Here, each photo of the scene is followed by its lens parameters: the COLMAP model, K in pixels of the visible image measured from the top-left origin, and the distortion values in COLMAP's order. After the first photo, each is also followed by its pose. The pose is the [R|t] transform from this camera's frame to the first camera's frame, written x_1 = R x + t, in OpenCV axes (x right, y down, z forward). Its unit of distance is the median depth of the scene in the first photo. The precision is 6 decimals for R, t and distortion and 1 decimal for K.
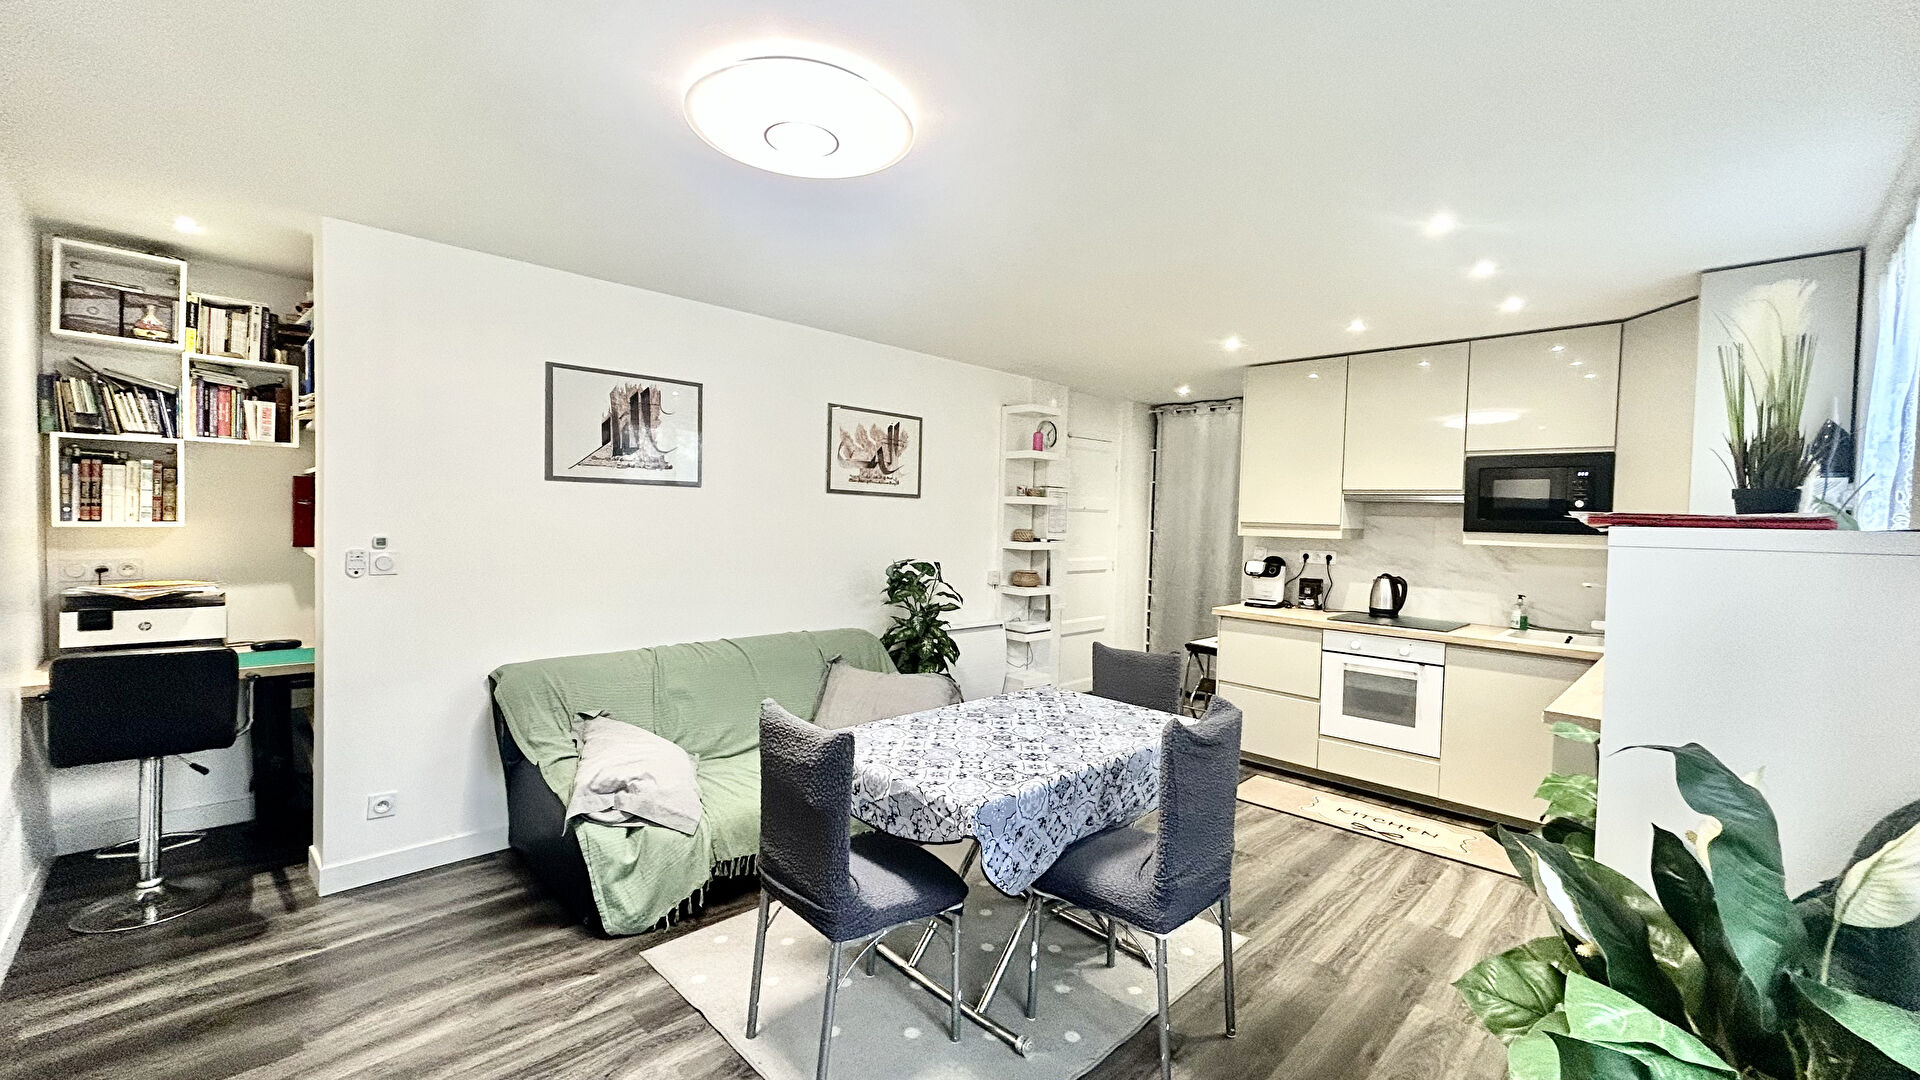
lens RADIAL K [[774.5, 0, 960.0], [0, 774.5, 540.0], [0, 0, 1]] dist [-0.000751, -0.000286]
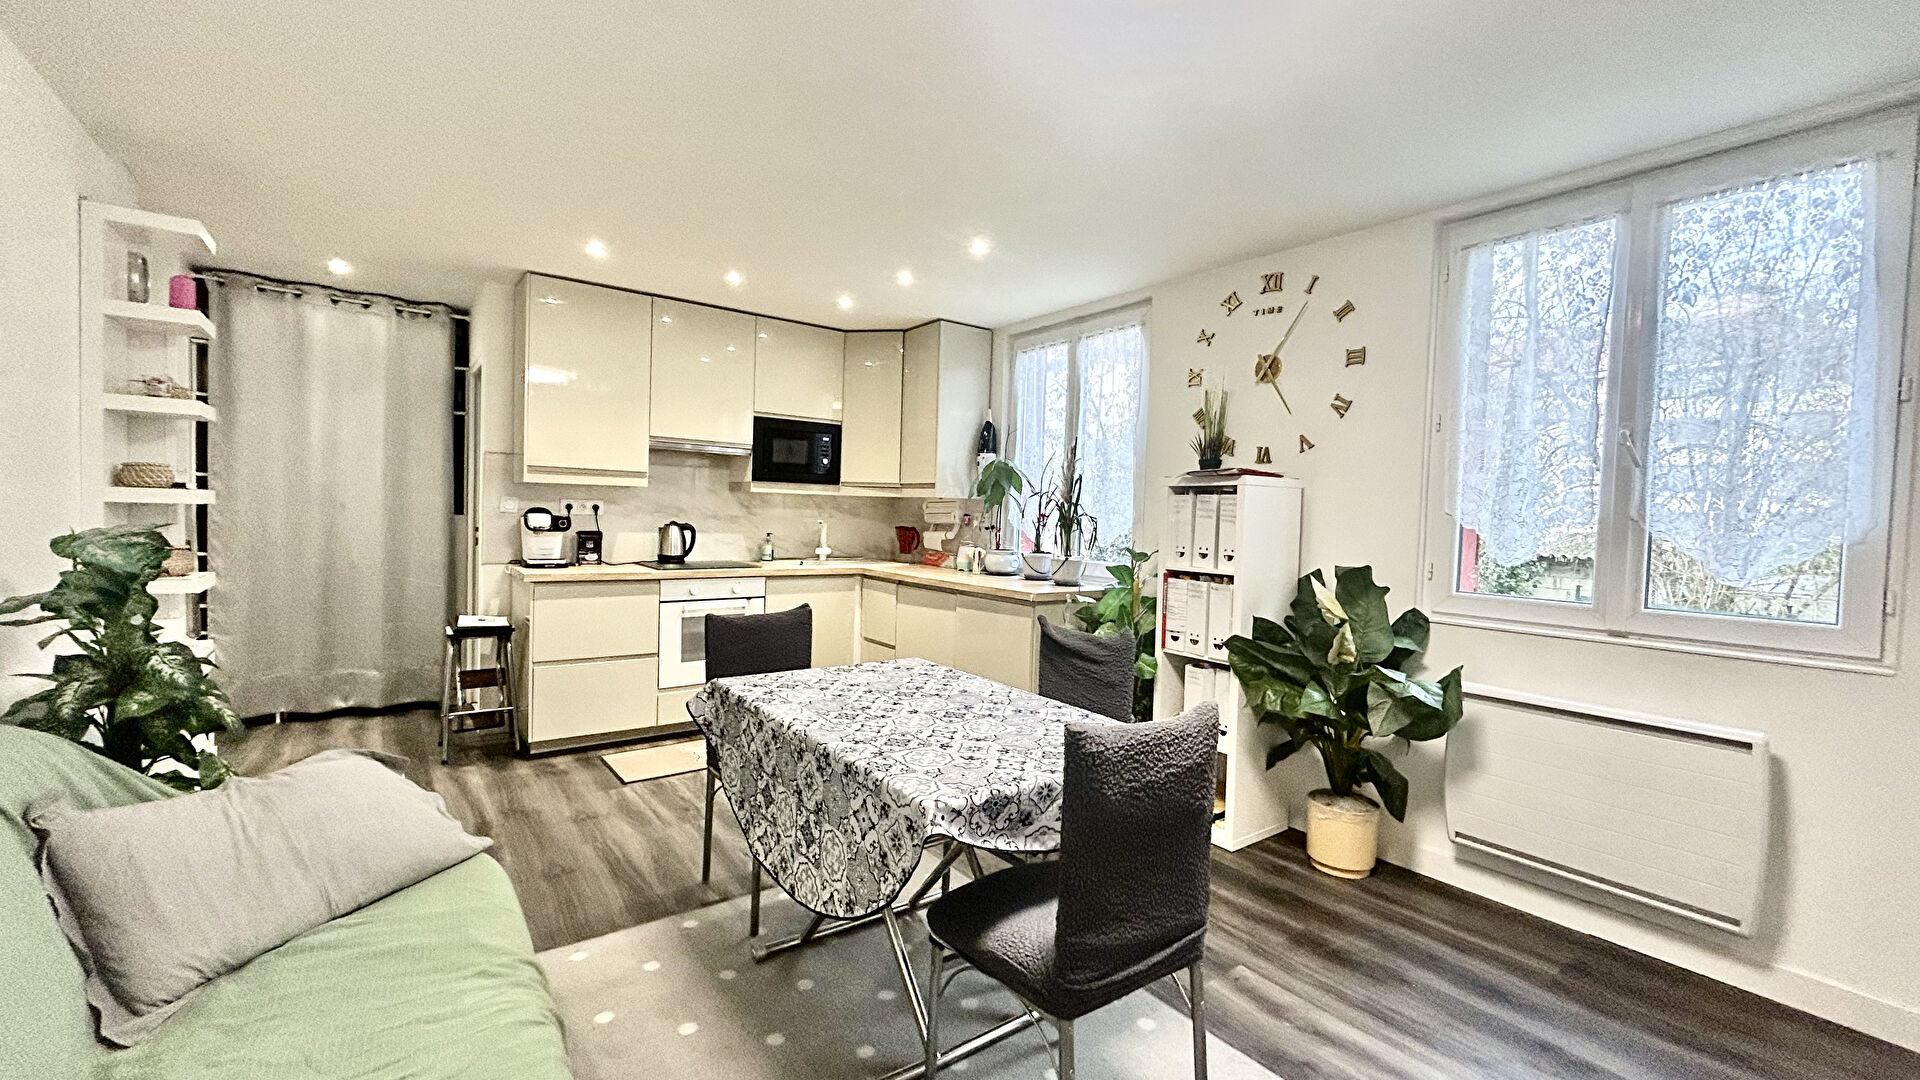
lens RADIAL K [[774.5, 0, 960.0], [0, 774.5, 540.0], [0, 0, 1]] dist [-0.000751, -0.000286]
pose [[0.133608, -0.059076, 0.989272, -0.423889], [0.004612, 0.998248, 0.058989, 0.009913], [-0.991024, -0.003319, 0.133646, 0.493311]]
